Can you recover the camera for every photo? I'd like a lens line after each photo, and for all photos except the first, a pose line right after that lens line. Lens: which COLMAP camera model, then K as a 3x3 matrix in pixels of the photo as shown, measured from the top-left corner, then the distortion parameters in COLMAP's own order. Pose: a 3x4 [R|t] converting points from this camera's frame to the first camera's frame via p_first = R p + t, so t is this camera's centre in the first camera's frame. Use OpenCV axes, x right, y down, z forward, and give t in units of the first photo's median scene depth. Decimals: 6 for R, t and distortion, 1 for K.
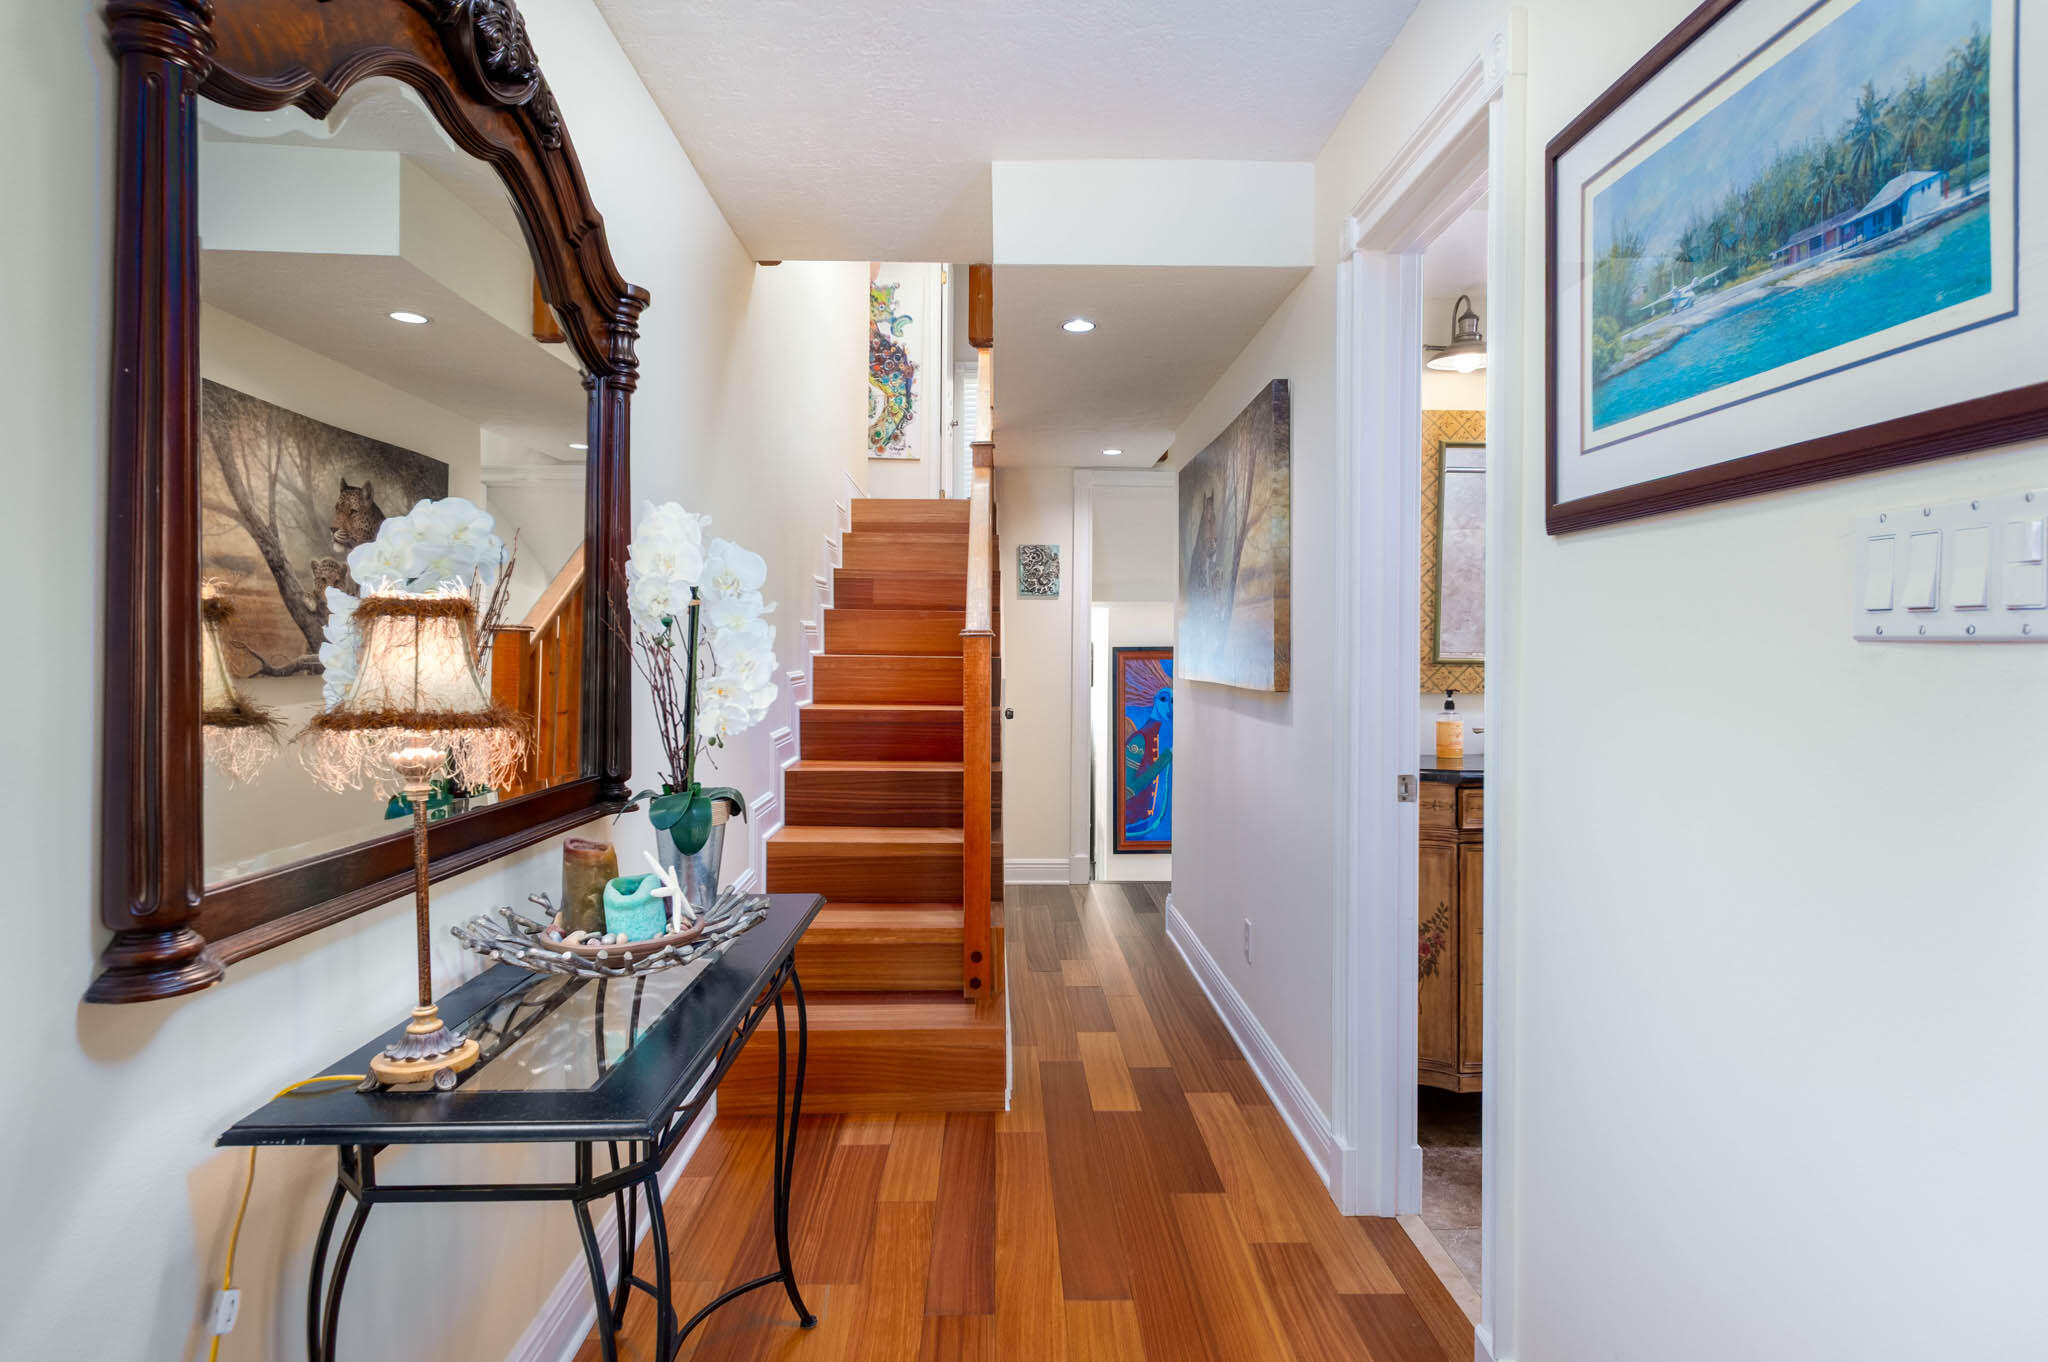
lens RADIAL K [[1094.6, 0, 1025.8], [0, 1094.6, 664.9], [0, 0, 1]] dist [-0.002141, -0.000063]
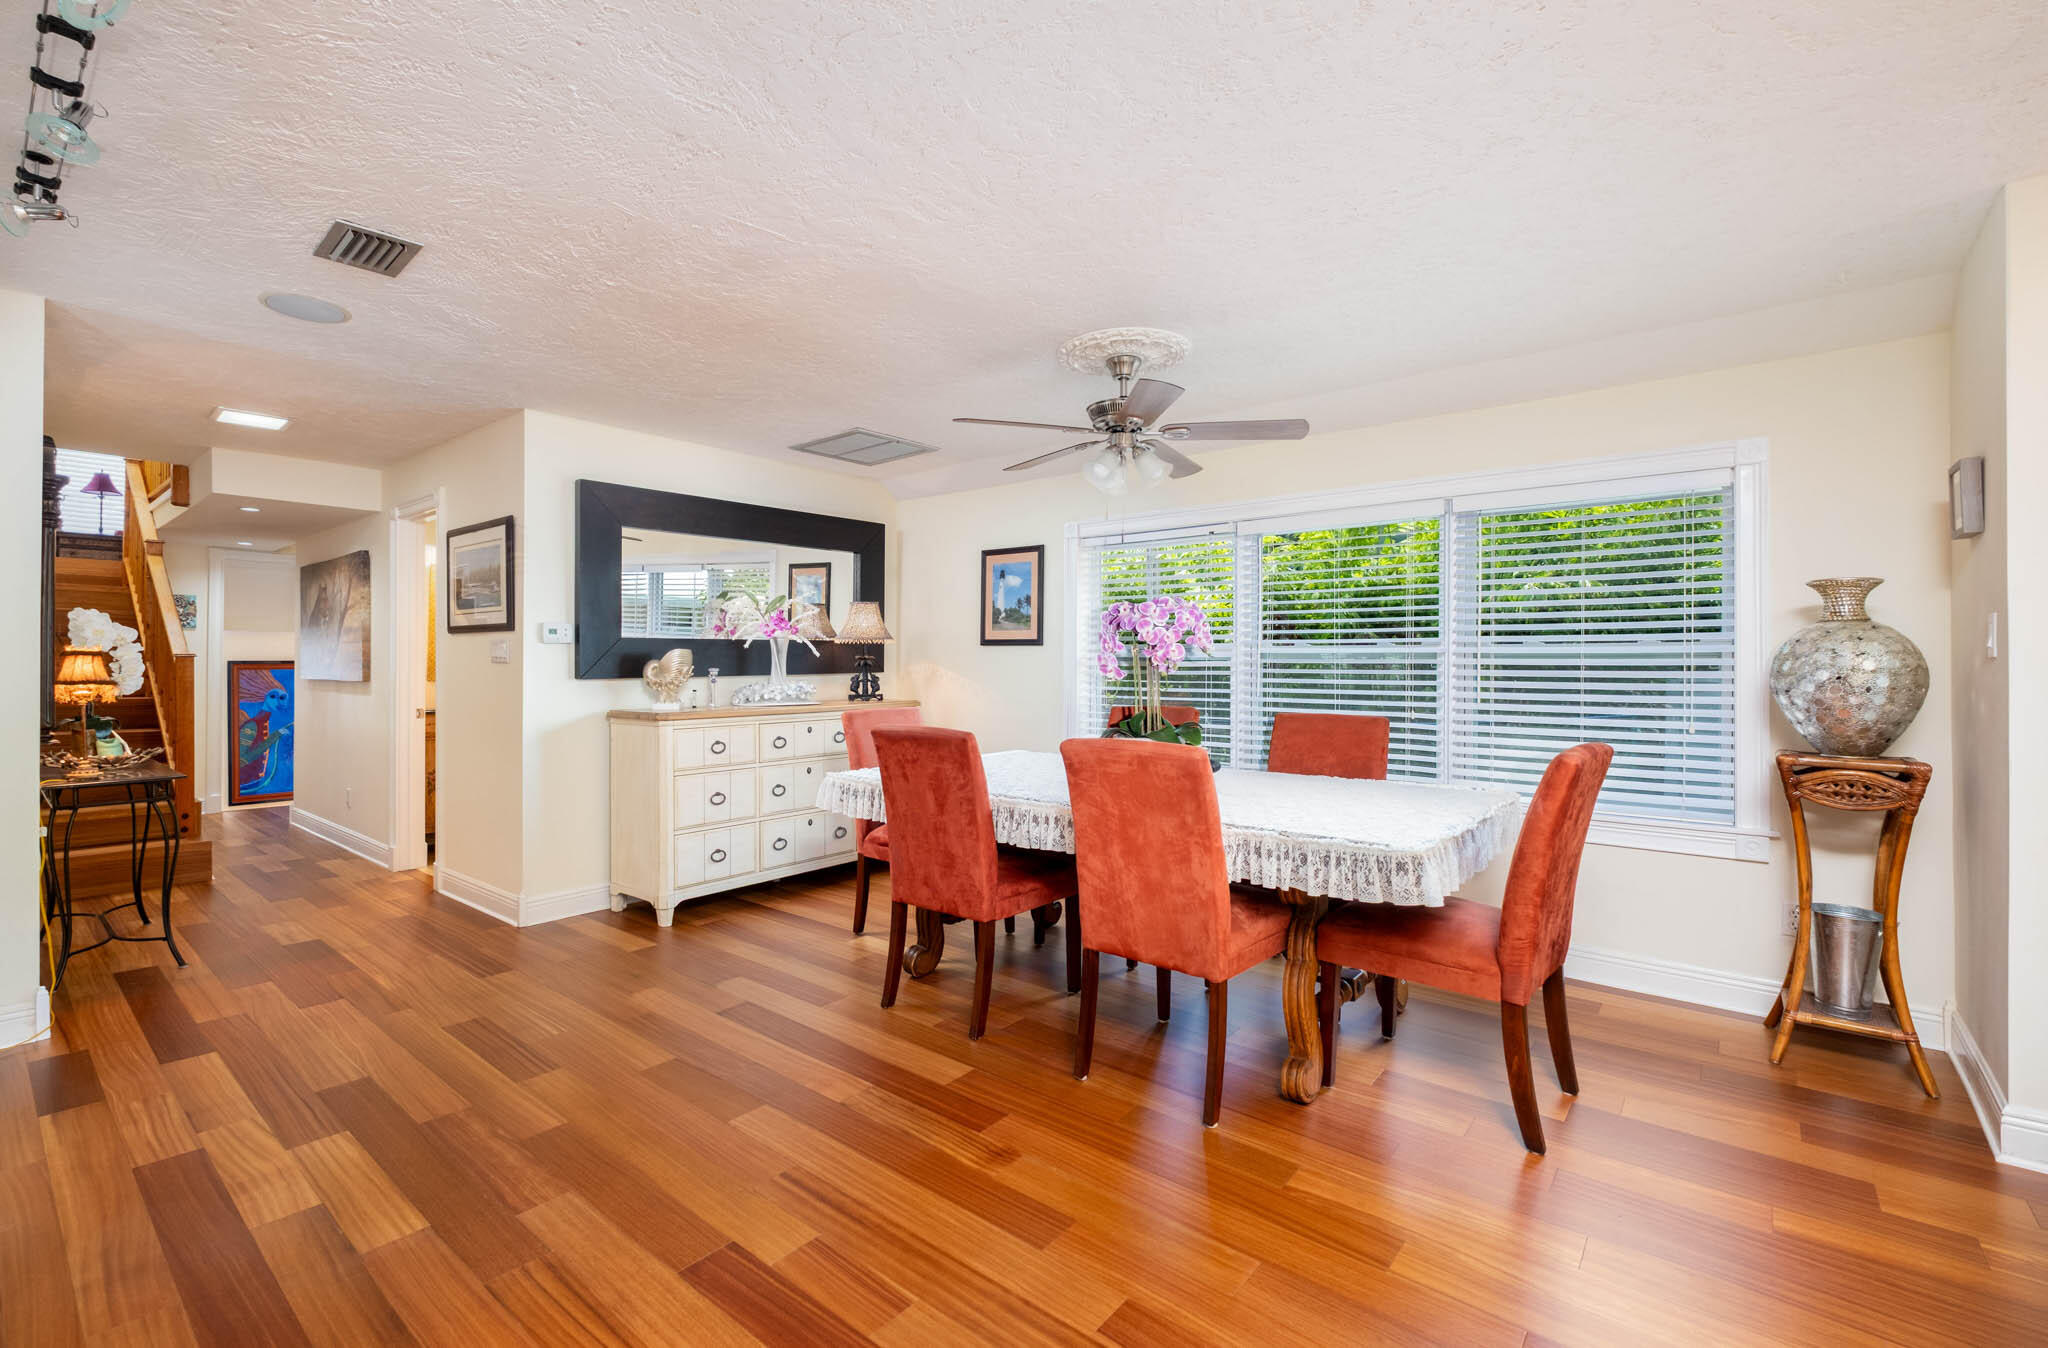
lens RADIAL K [[894.5, 0, 1020.8], [0, 894.5, 666.1], [0, 0, 1]] dist [-0.002299, 0.000215]
pose [[0.657197, -0.003289, 0.753712, -0.231743], [0.009639, 0.999945, -0.004041, 0.010356], [-0.753657, 0.009920, 0.657193, -1.059683]]
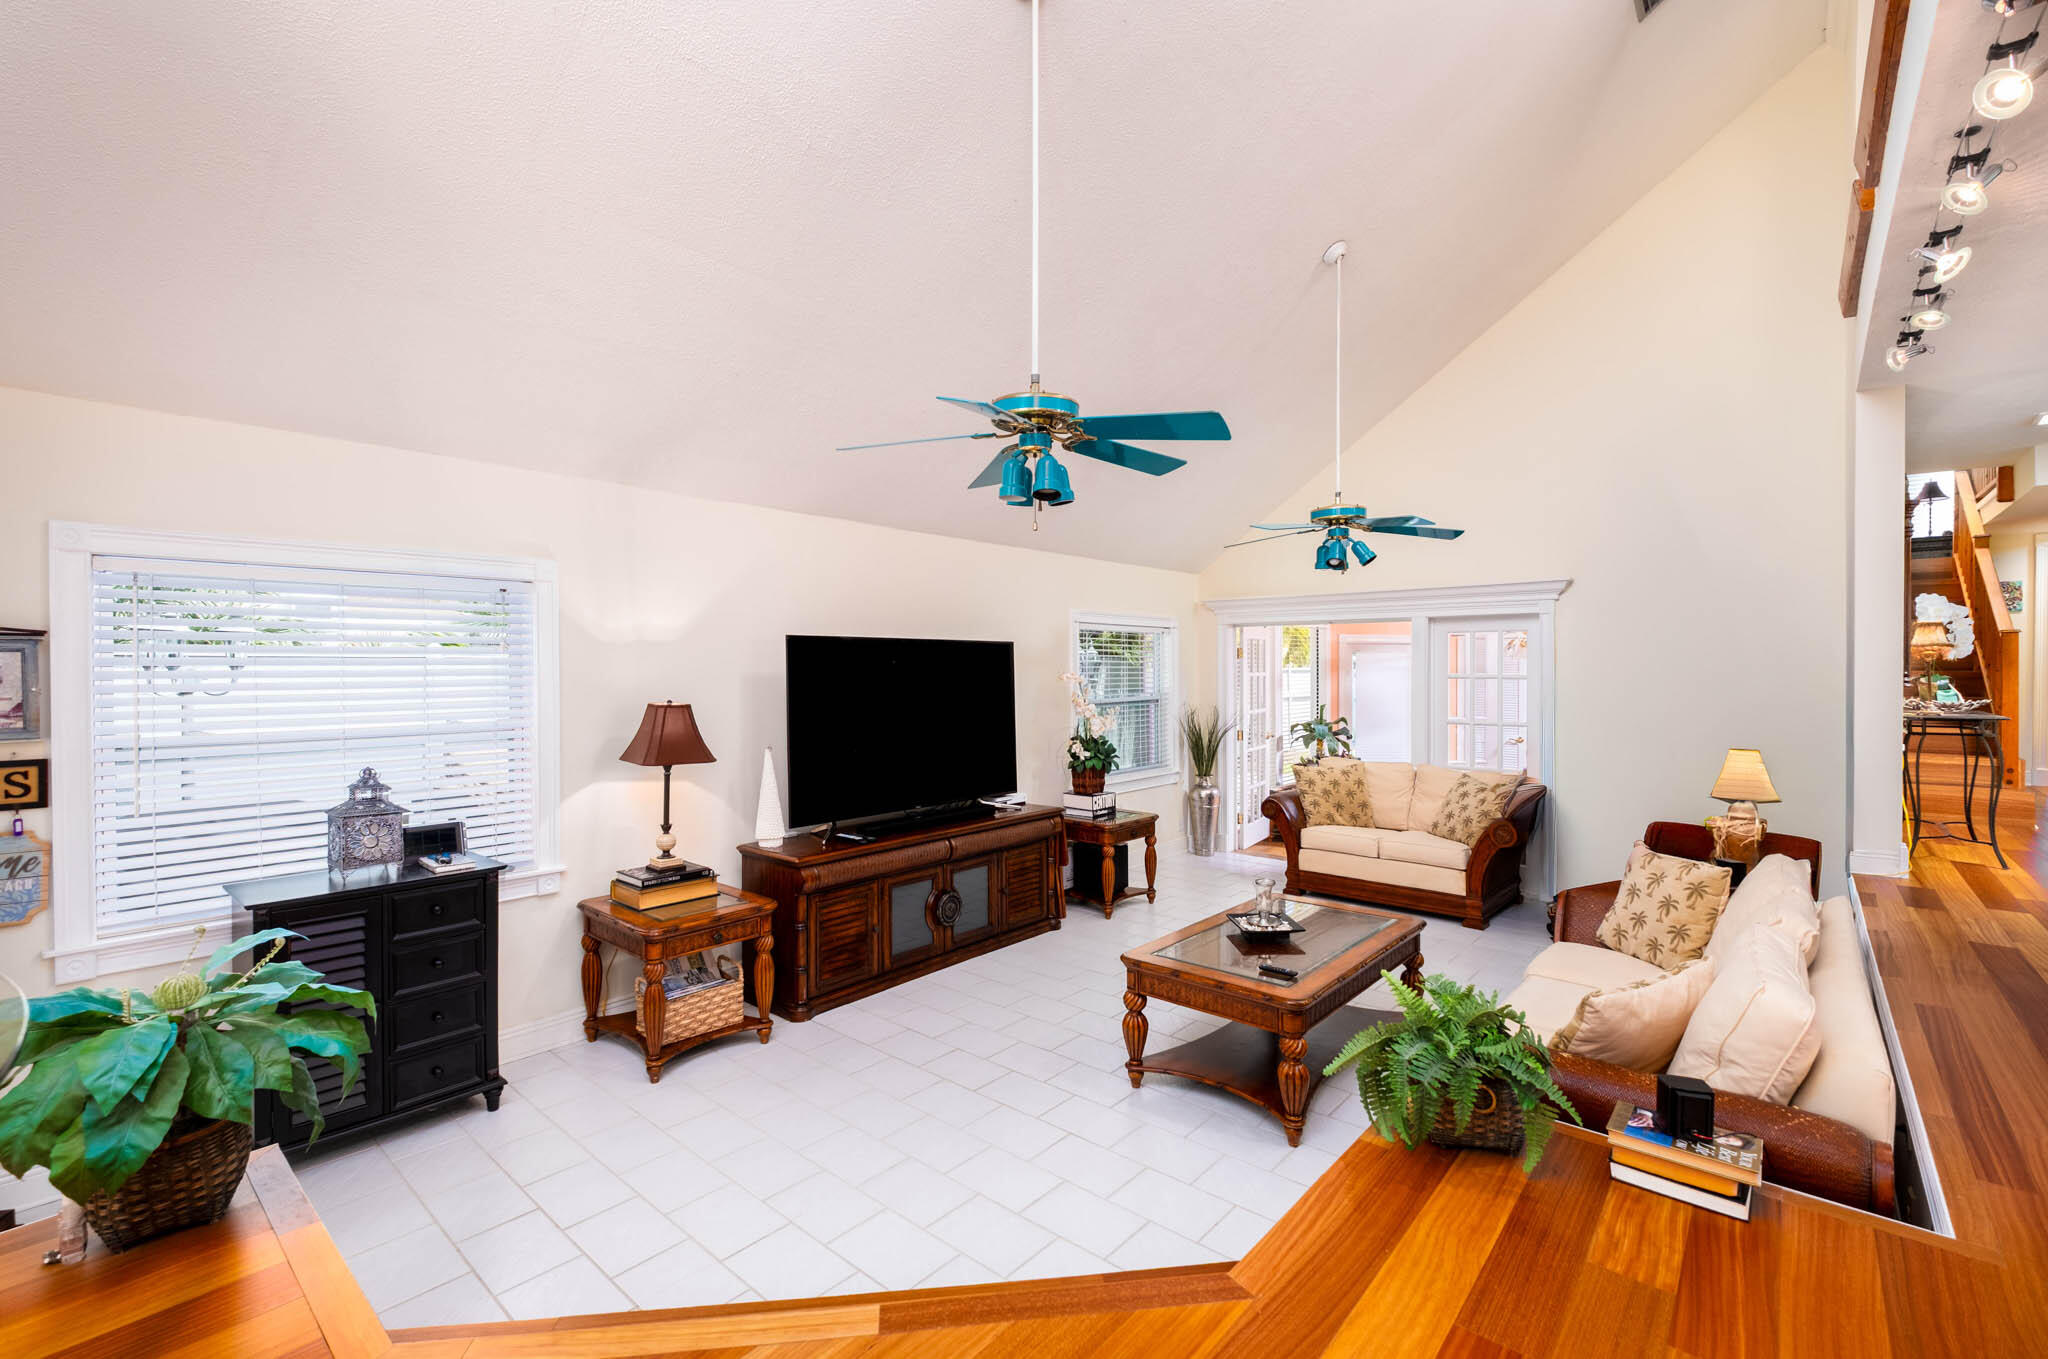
lens RADIAL K [[894.5, 0, 1020.6], [0, 894.5, 671.1], [0, 0, 1]] dist [-0.002299, 0.000215]
pose [[0.739760, -0.003225, -0.672863, -0.308902], [-0.001590, 0.999977, -0.006540, 0.099209], [0.672869, 0.005908, 0.739738, -1.920782]]
